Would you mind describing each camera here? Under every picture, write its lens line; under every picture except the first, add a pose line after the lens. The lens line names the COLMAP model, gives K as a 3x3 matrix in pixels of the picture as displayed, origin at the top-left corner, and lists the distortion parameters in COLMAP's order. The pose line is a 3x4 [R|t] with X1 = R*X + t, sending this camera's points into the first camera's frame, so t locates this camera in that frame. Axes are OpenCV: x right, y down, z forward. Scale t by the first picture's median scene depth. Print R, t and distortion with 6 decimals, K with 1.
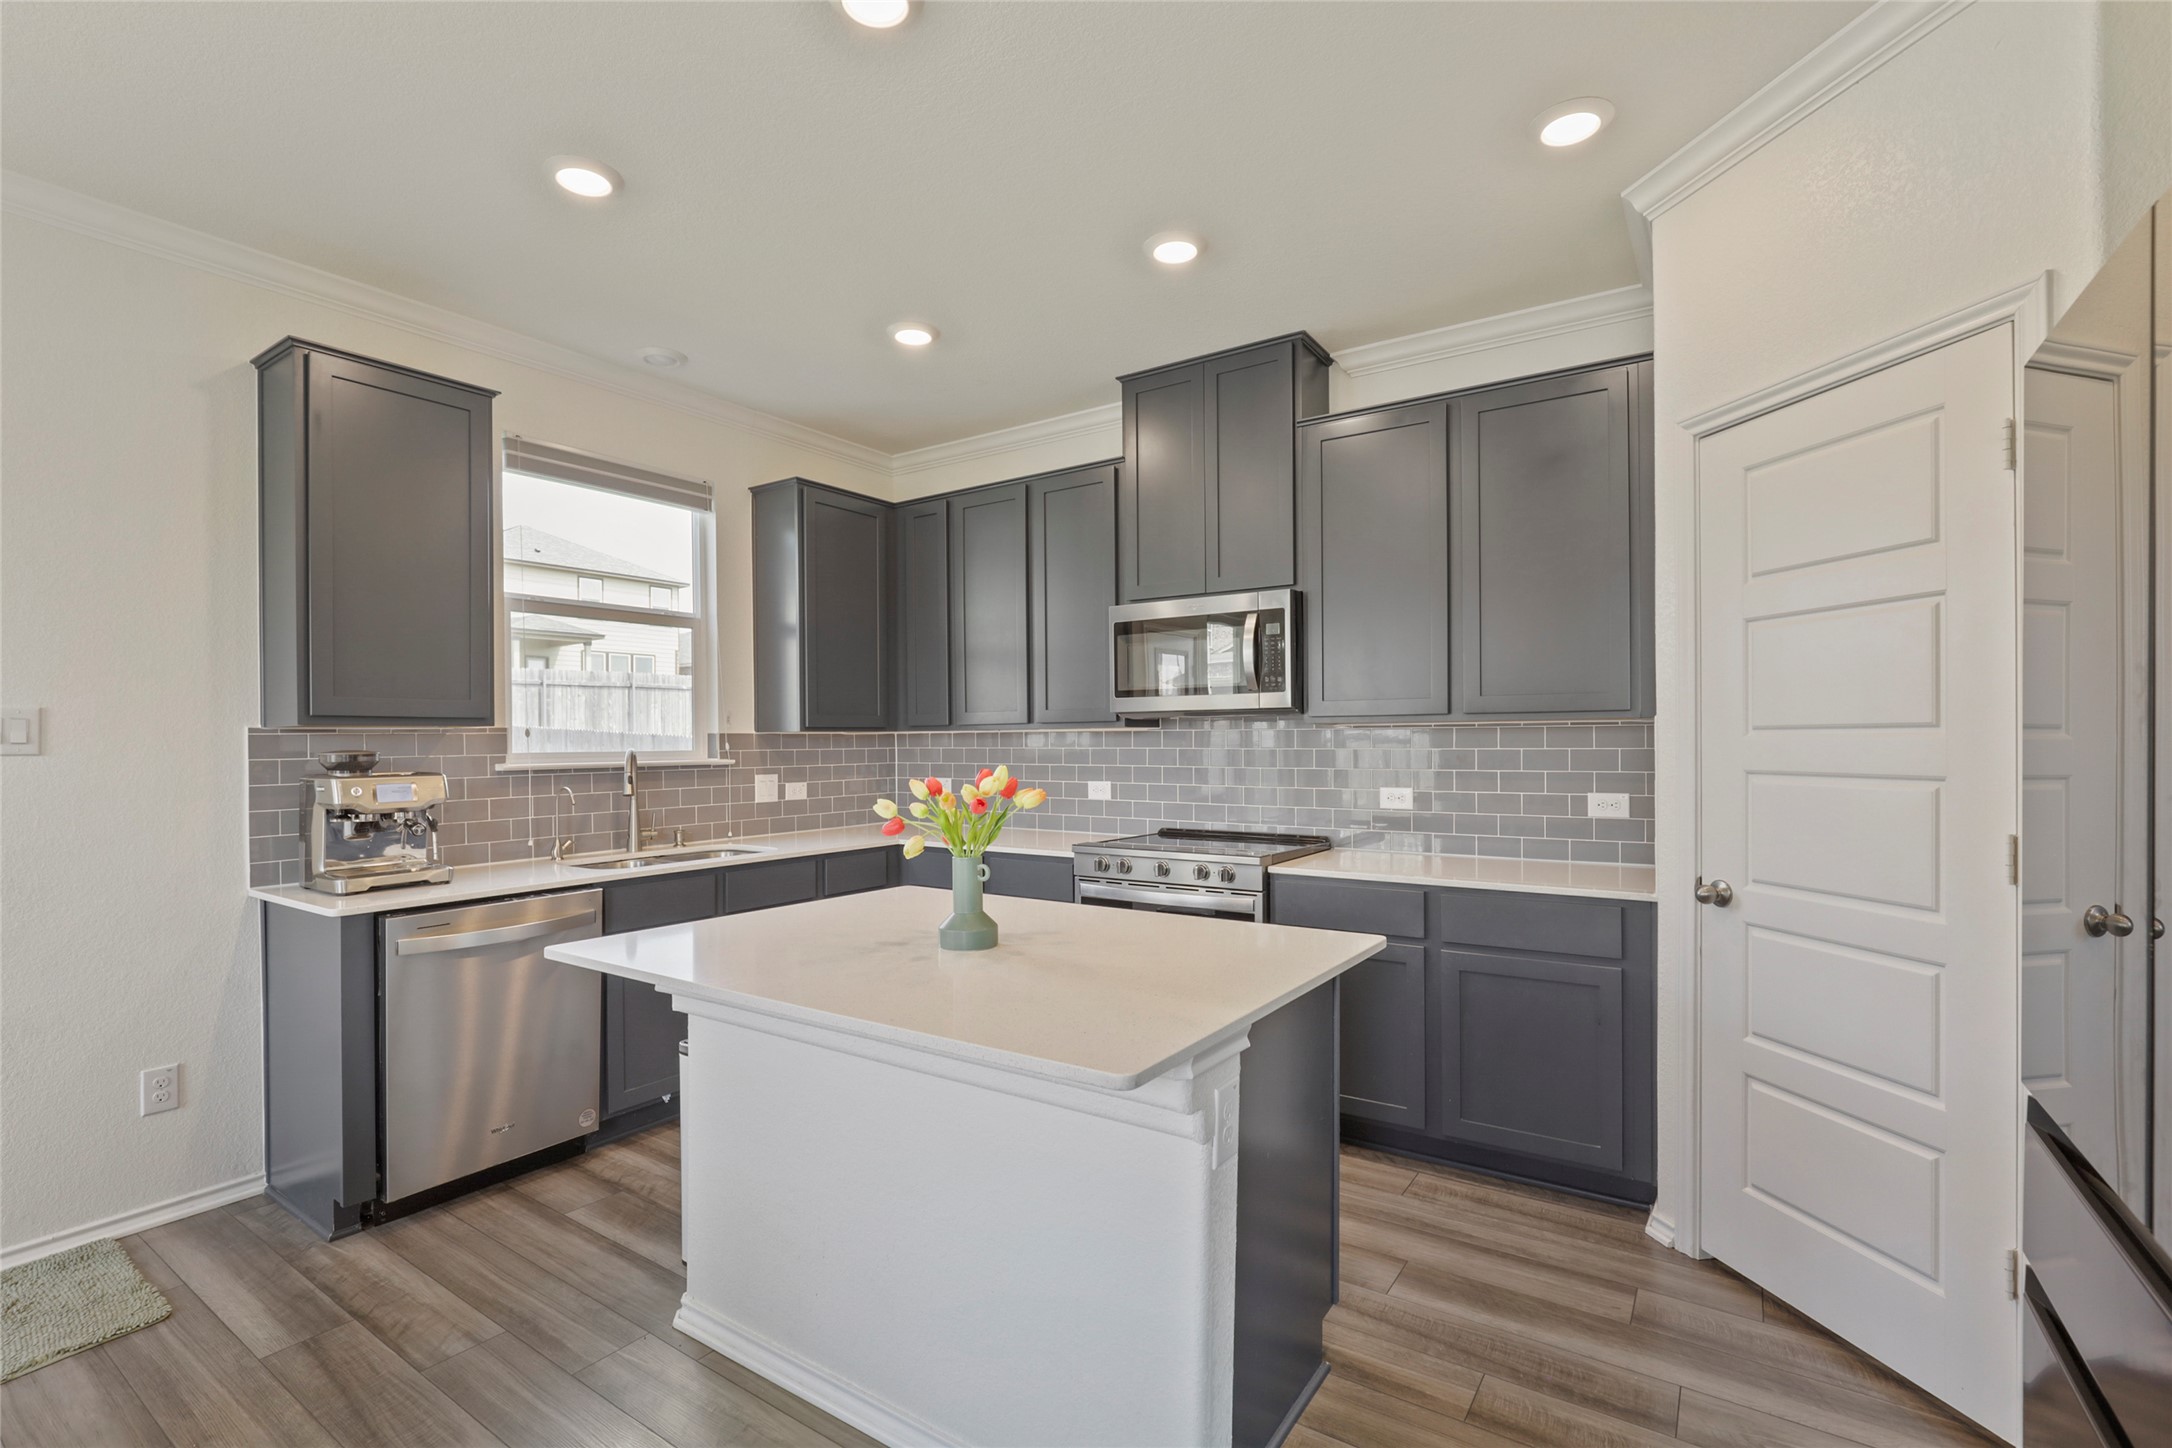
lens RADIAL K [[993.4, 0, 1077.4], [0, 993.4, 725.9], [0, 0, 1]] dist [0.007100, 0.001553]
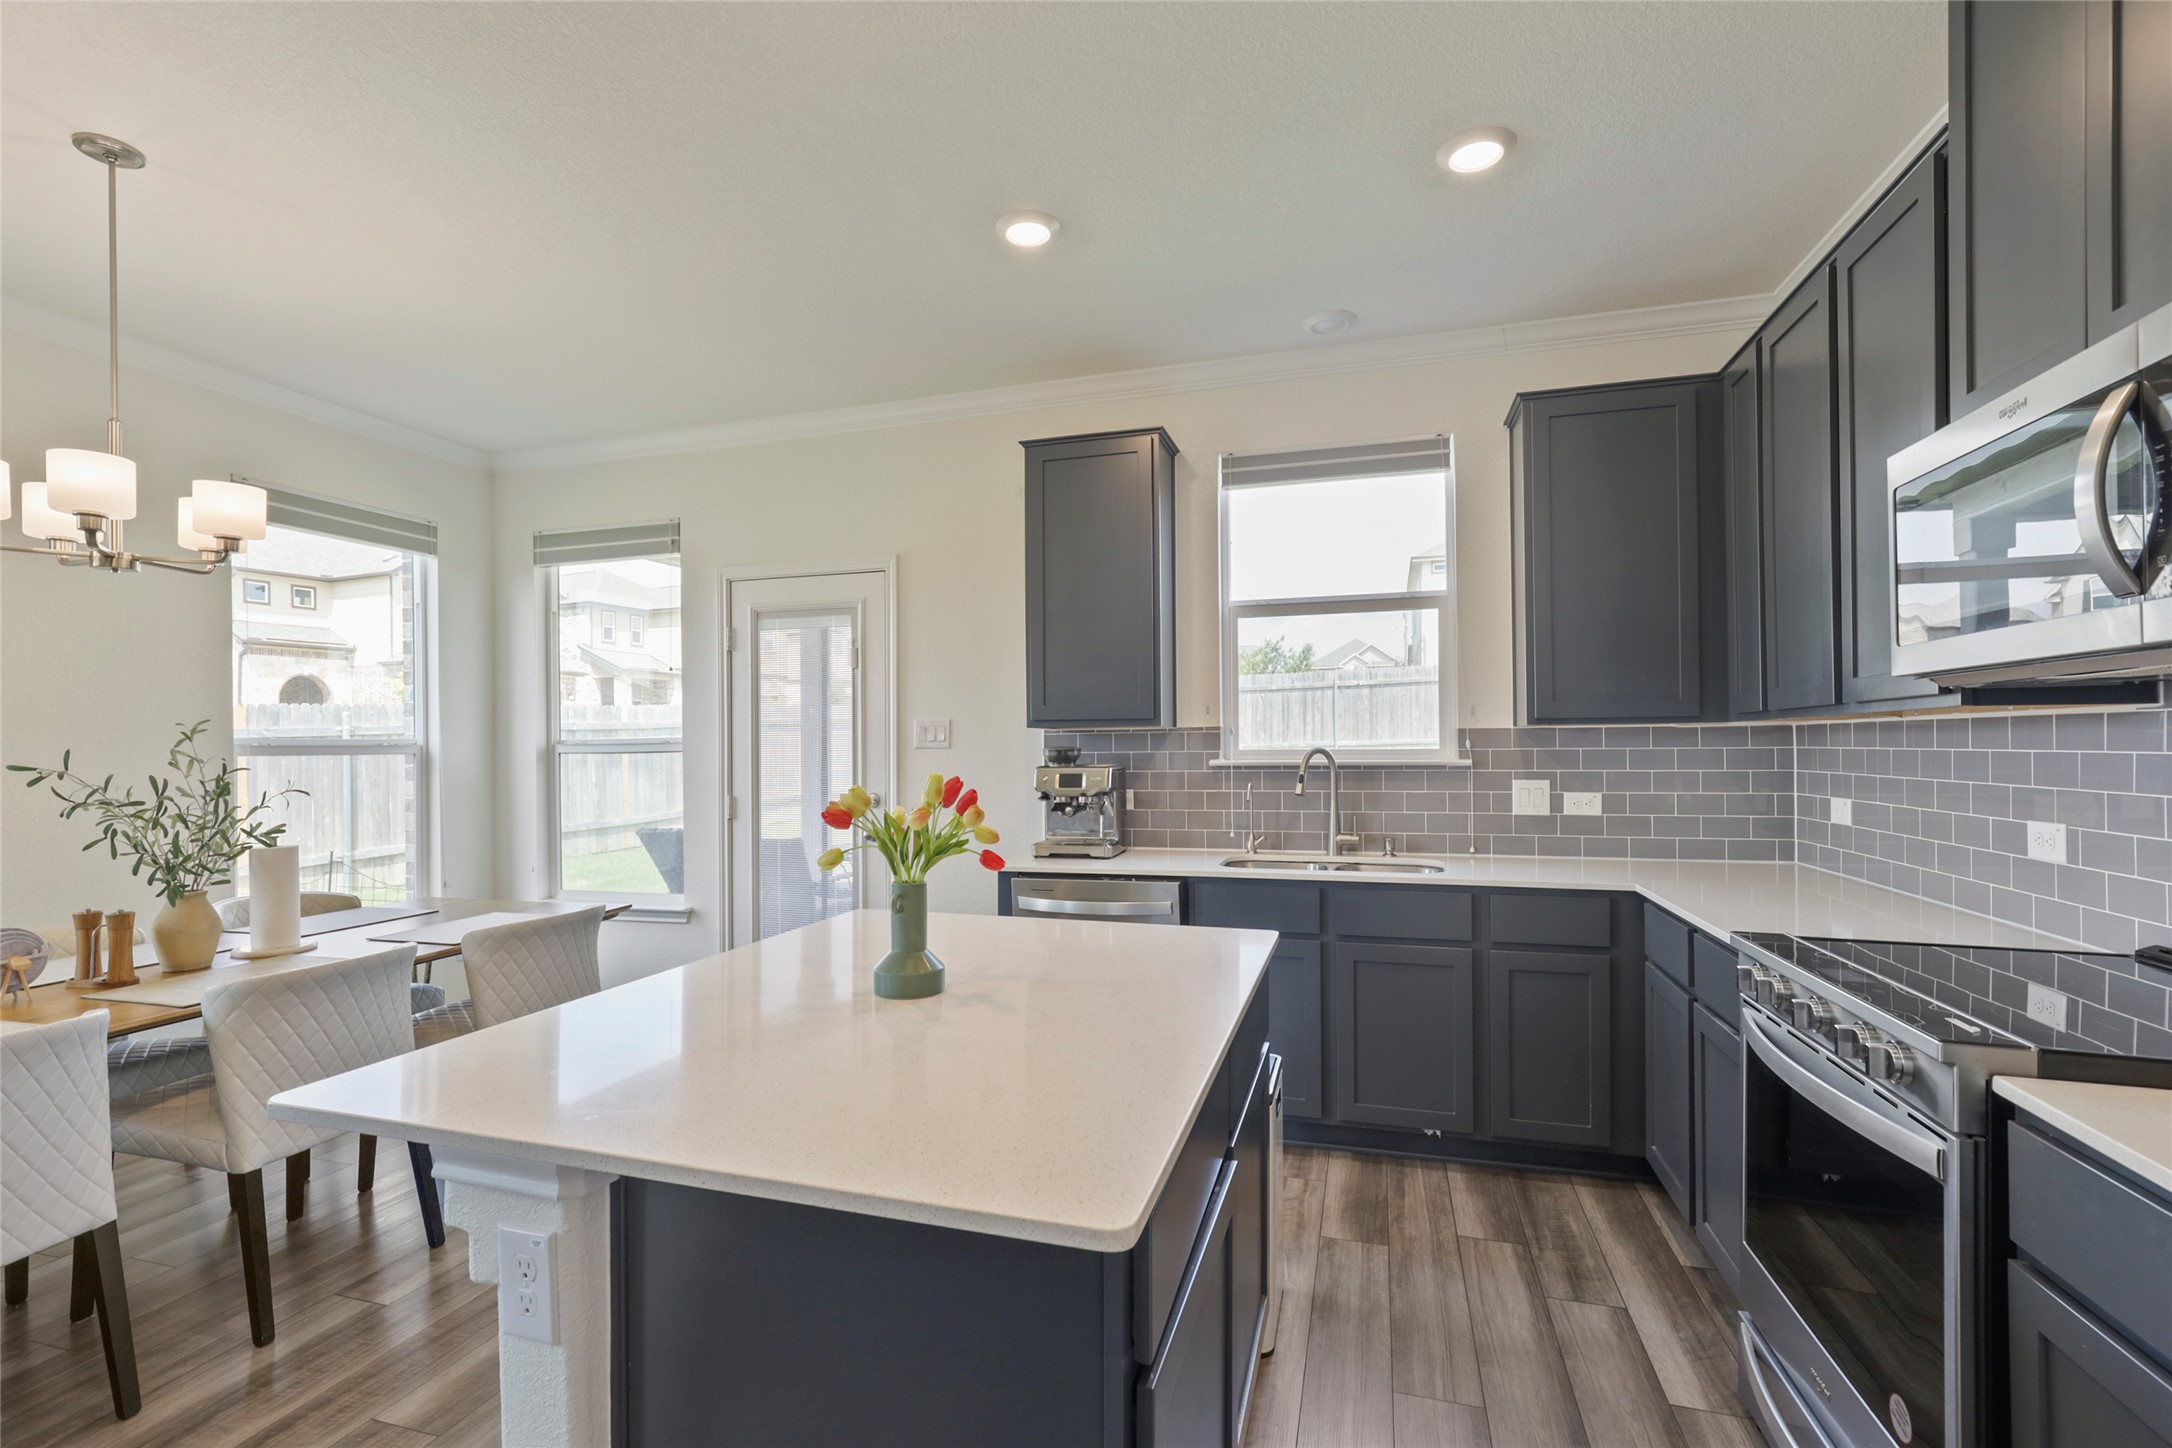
lens RADIAL K [[993.4, 0, 1076.3], [0, 993.4, 745.3], [0, 0, 1]] dist [0.007100, 0.001553]
pose [[0.300693, 0.005973, -0.953702, 0.345773], [0.019860, 0.999724, 0.012523, 0.004569], [0.953514, -0.022706, 0.300491, 0.435208]]
